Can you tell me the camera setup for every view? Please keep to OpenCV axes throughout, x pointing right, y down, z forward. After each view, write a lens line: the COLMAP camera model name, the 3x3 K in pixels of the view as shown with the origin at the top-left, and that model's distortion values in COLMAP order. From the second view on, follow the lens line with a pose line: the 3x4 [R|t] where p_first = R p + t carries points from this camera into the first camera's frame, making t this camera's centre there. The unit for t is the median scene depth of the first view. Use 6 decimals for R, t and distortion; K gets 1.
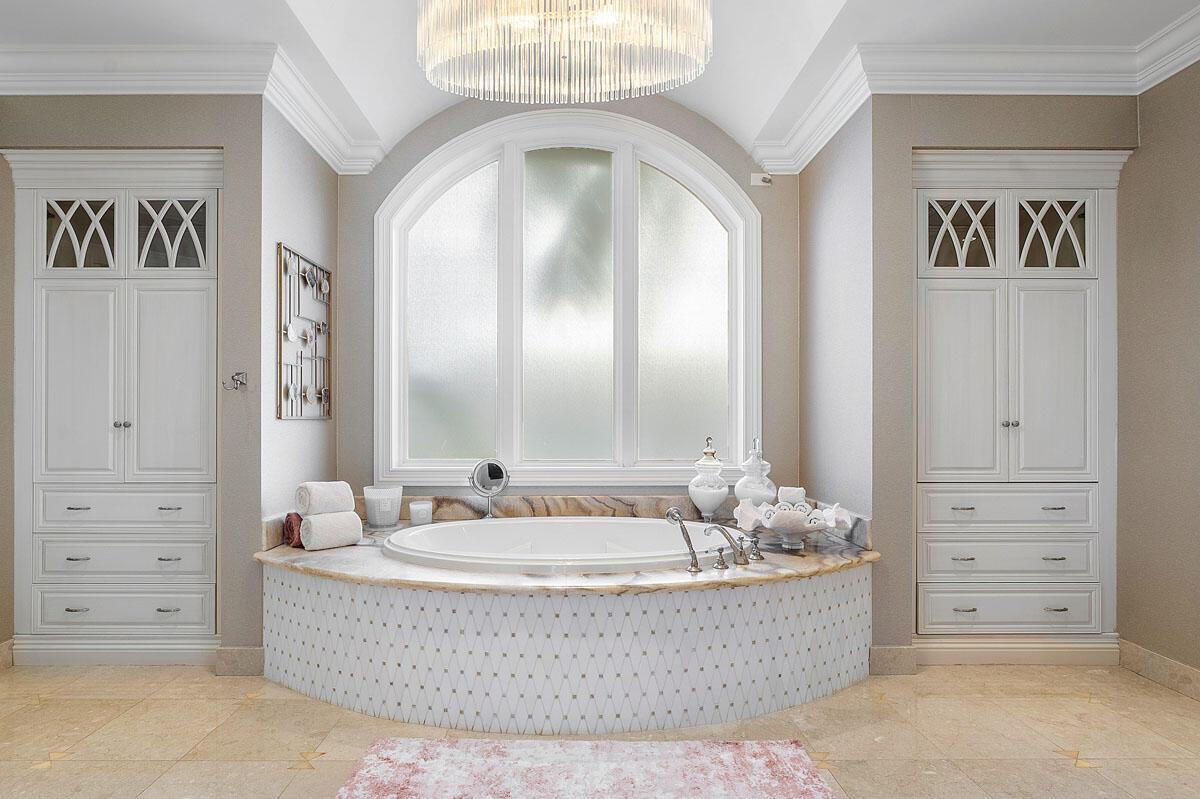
lens RADIAL K [[557.5, 0, 595.5], [0, 557.5, 412.2], [0, 0, 1]] dist [-0.004104, 0.001994]
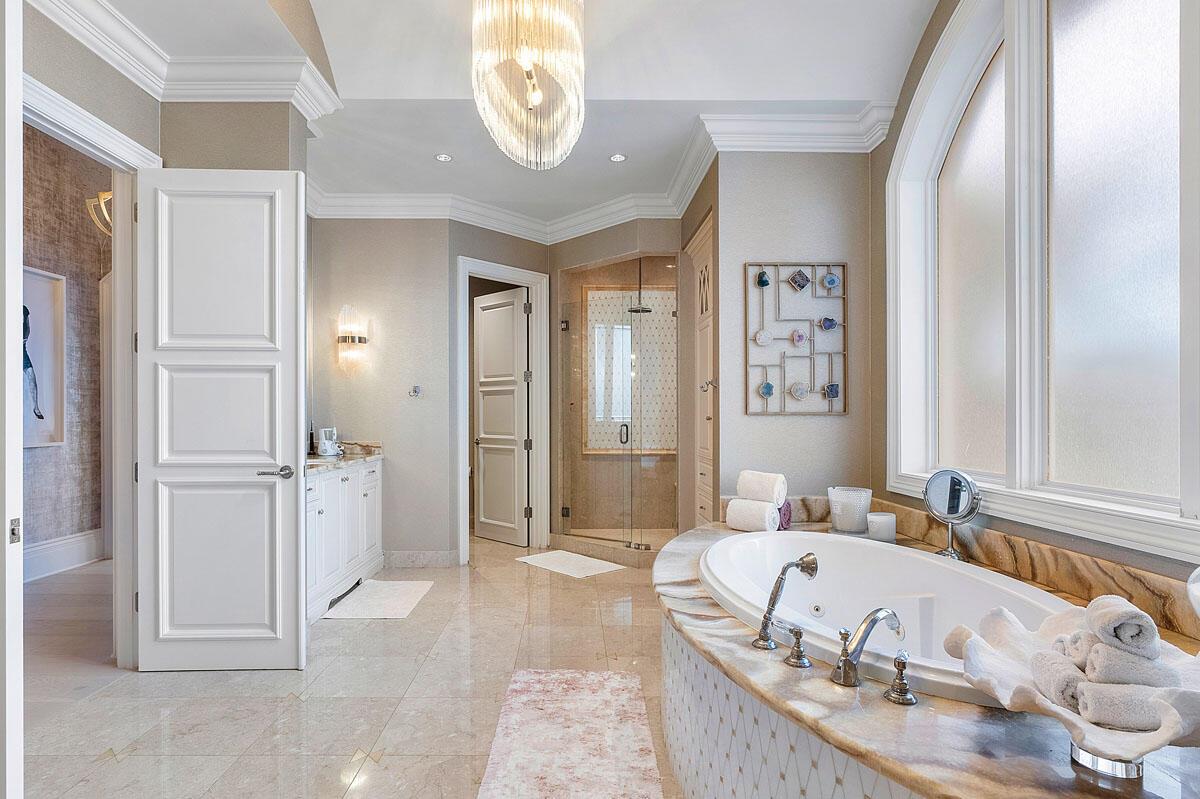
lens RADIAL K [[646.2, 0, 596.0], [0, 646.2, 406.2], [0, 0, 1]] dist [-0.005890, -0.000591]
pose [[0.020498, -0.010086, -0.999739, 0.749513], [0.009335, 0.999907, -0.009897, 0.006650], [0.999746, -0.009130, 0.020591, 0.632688]]
